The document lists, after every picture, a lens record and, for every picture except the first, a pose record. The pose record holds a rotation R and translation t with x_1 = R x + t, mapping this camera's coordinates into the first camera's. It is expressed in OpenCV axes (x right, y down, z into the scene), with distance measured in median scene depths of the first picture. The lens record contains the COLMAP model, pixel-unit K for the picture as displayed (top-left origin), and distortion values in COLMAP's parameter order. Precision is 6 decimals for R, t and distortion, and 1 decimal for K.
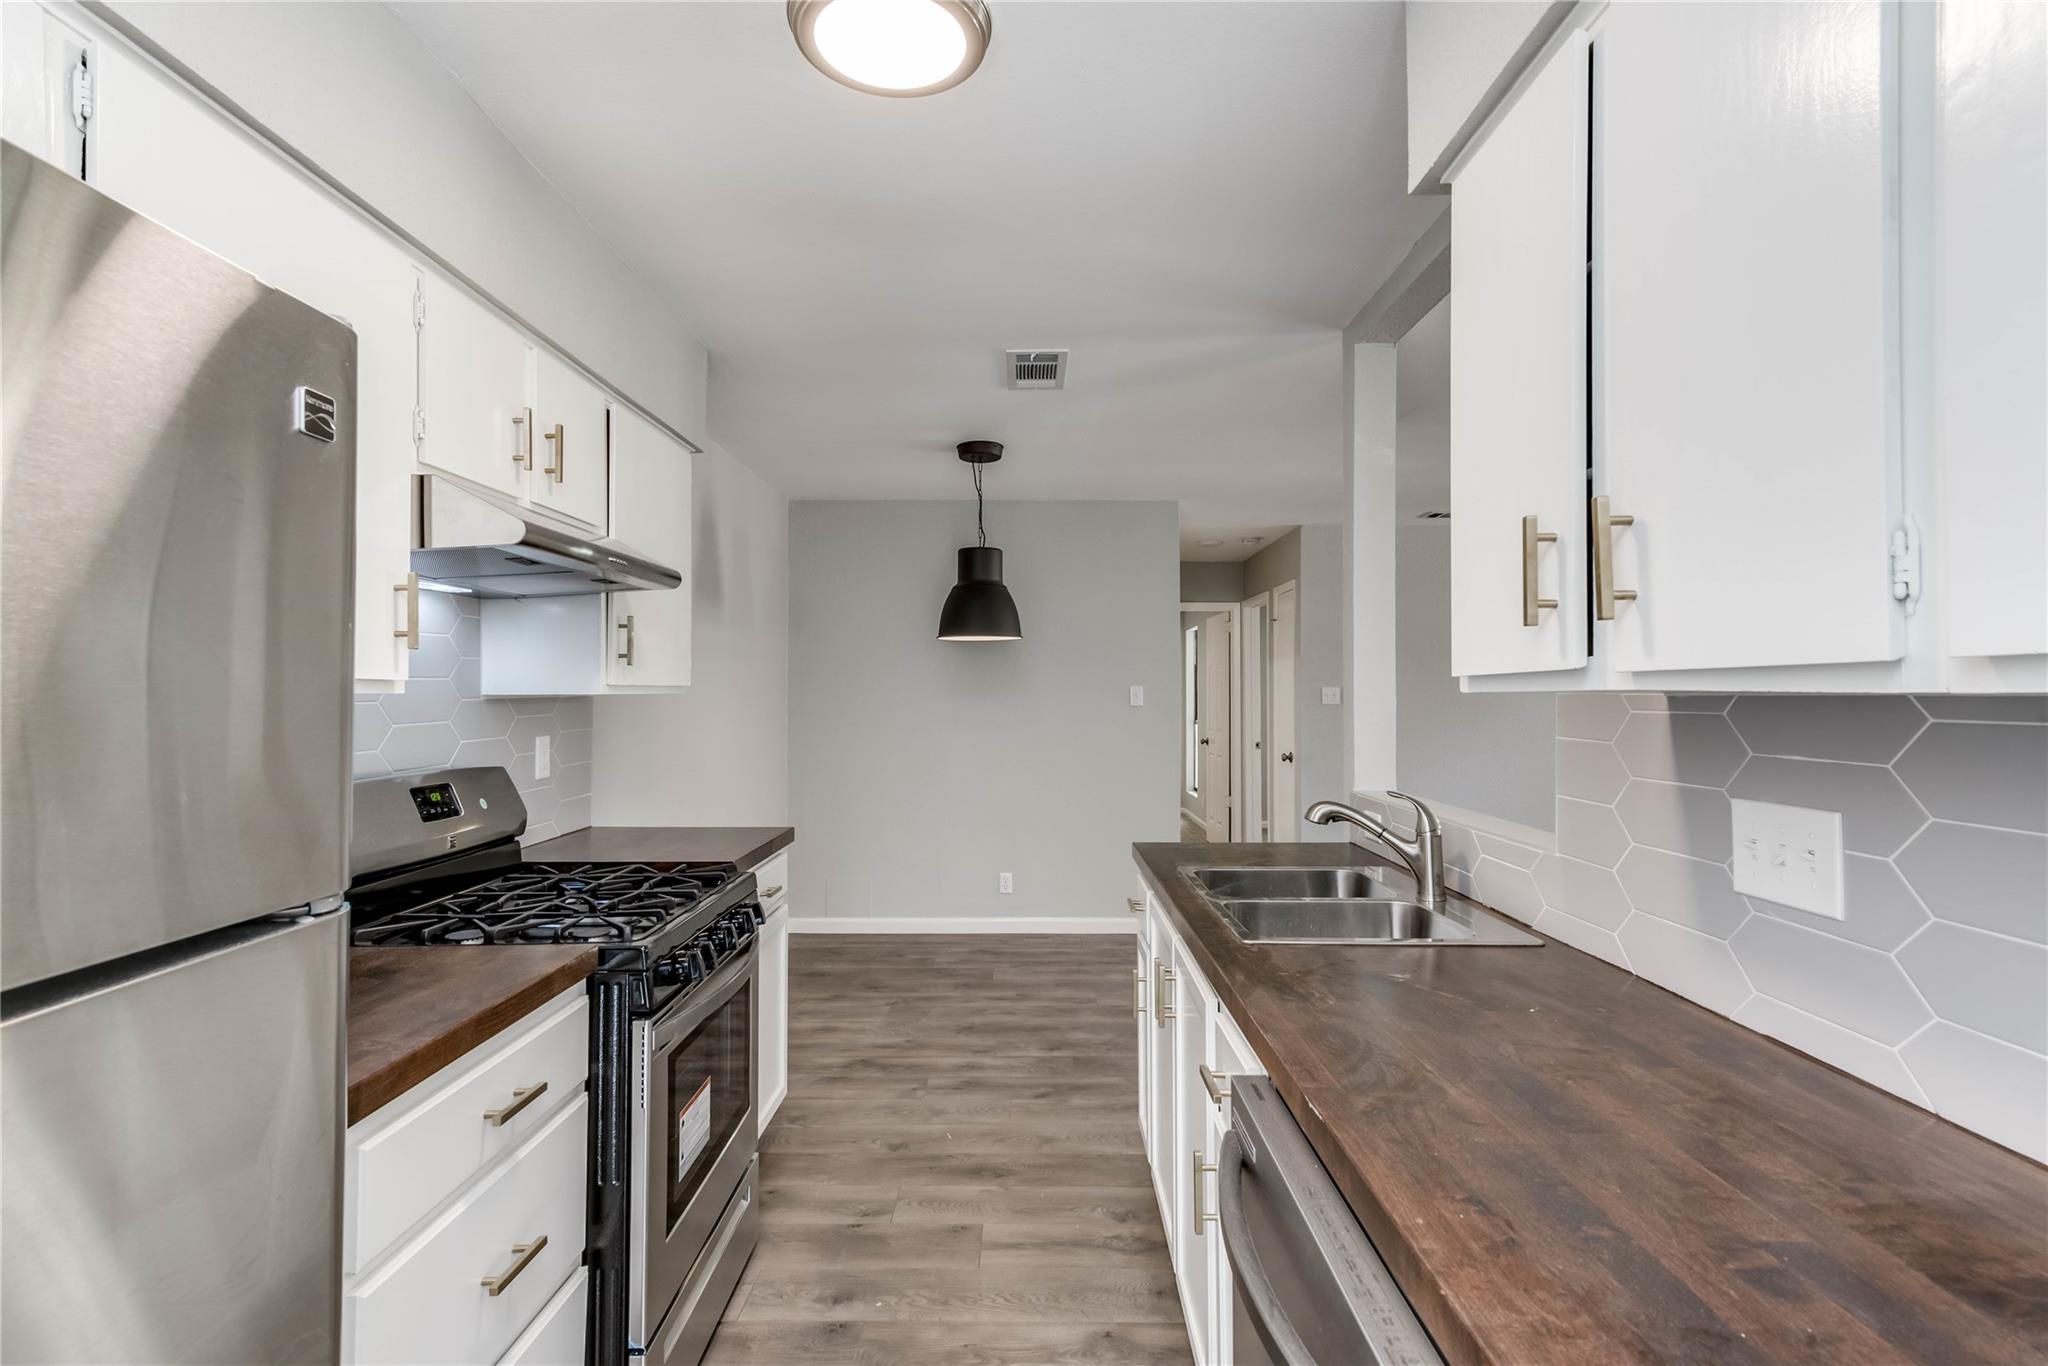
lens RADIAL K [[985.4, 0, 1035.2], [0, 985.4, 684.9], [0, 0, 1]] dist [0.001505, 0.000995]
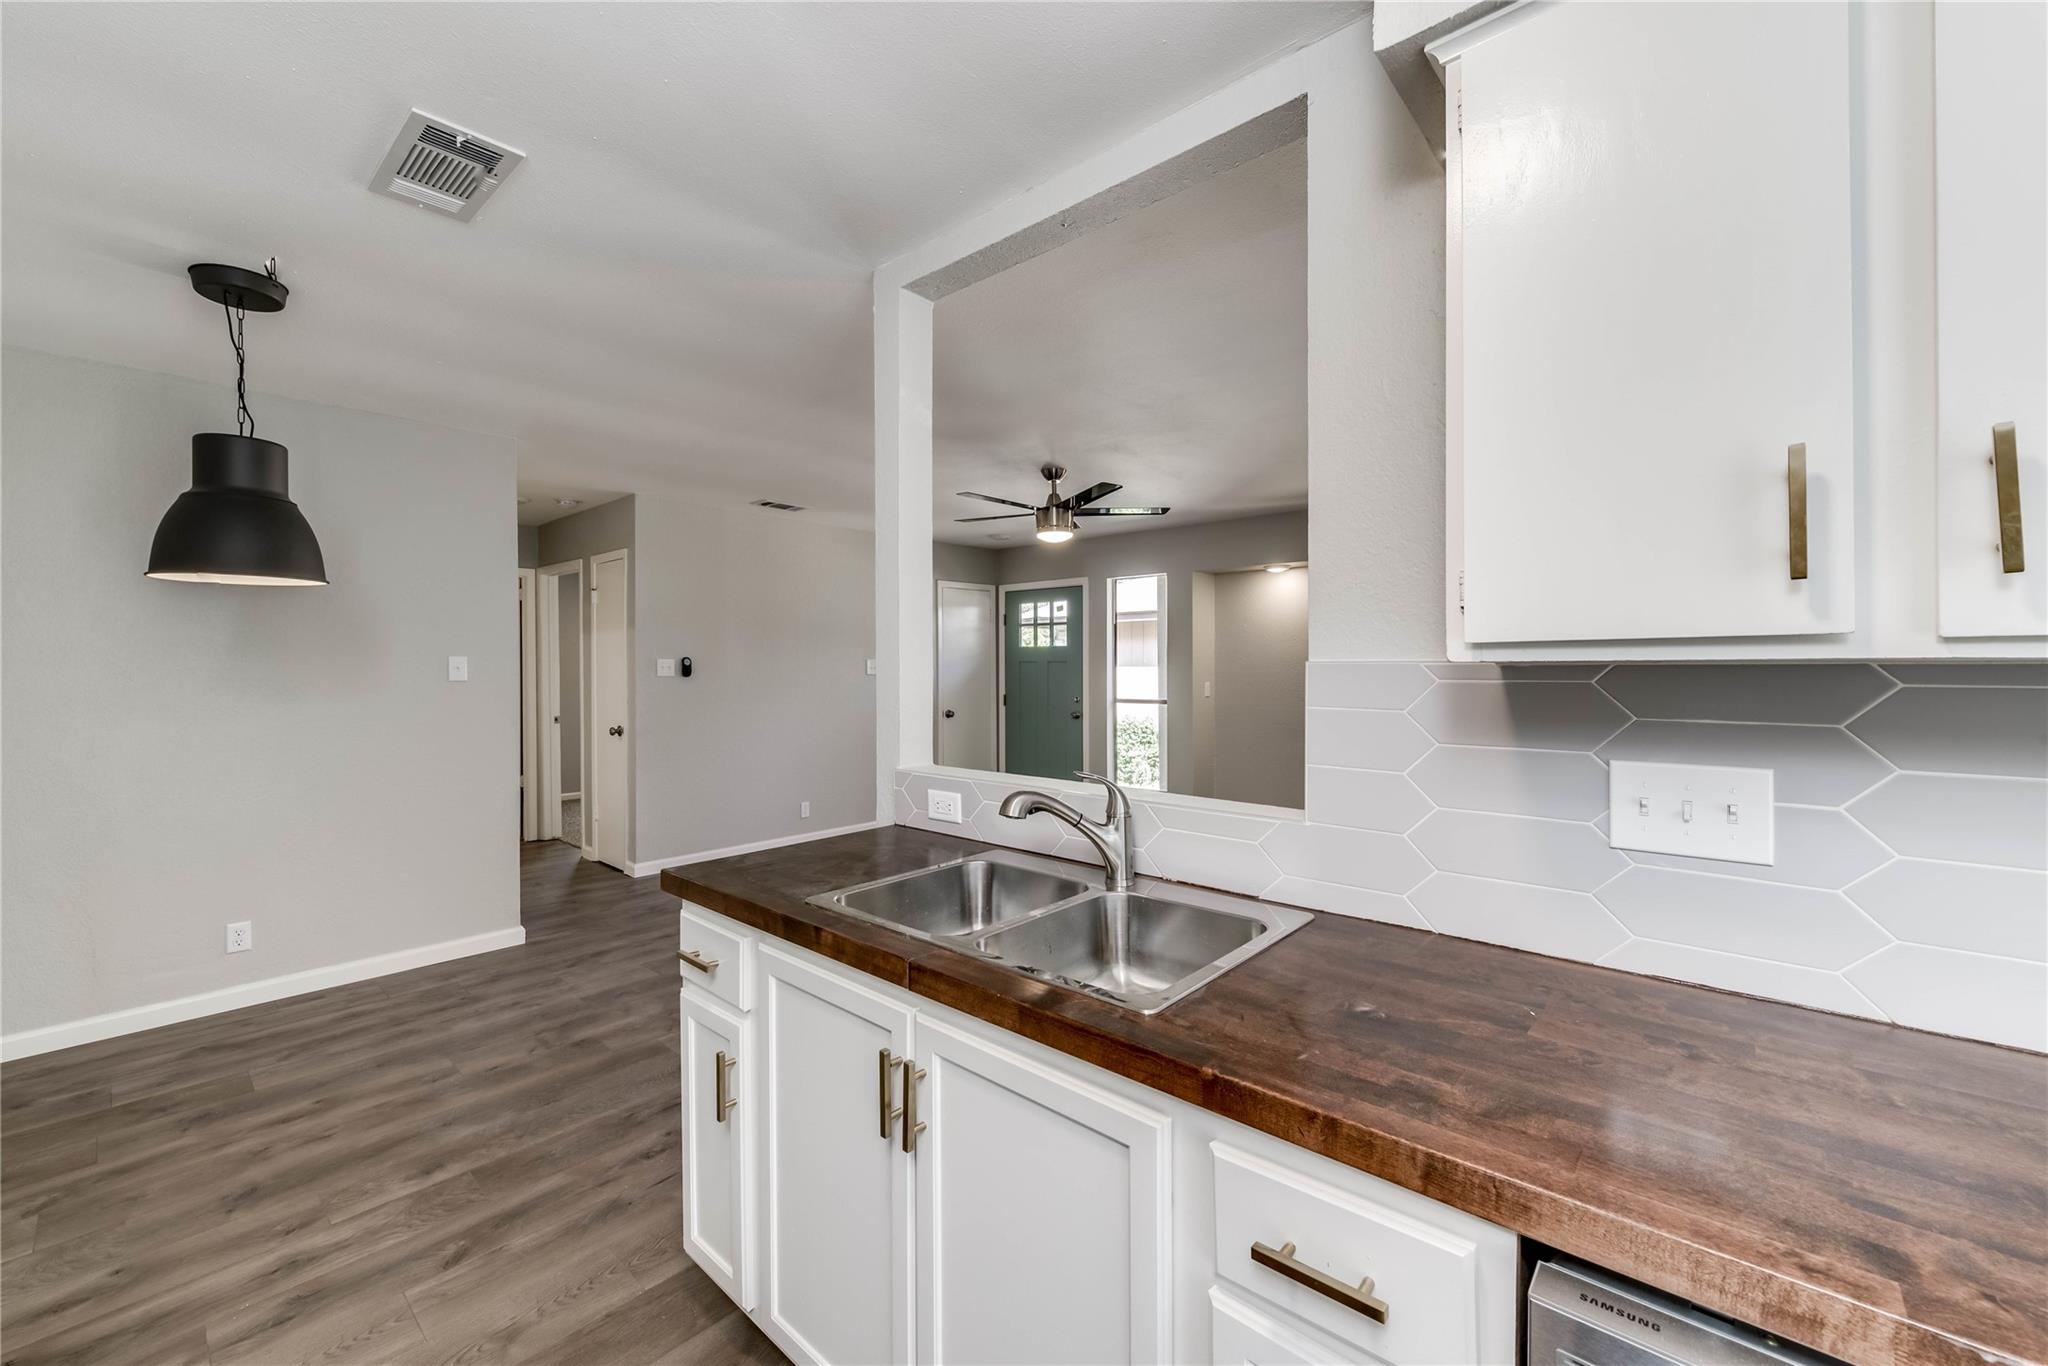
lens RADIAL K [[805.7, 0, 1030.2], [0, 805.7, 674.1], [0, 0, 1]] dist [-0.002606, -0.001184]
pose [[0.660627, -0.009059, 0.750660, -0.132055], [-0.005313, 0.999846, 0.016742, 0.003322], [-0.750695, -0.015048, 0.660477, 0.320590]]
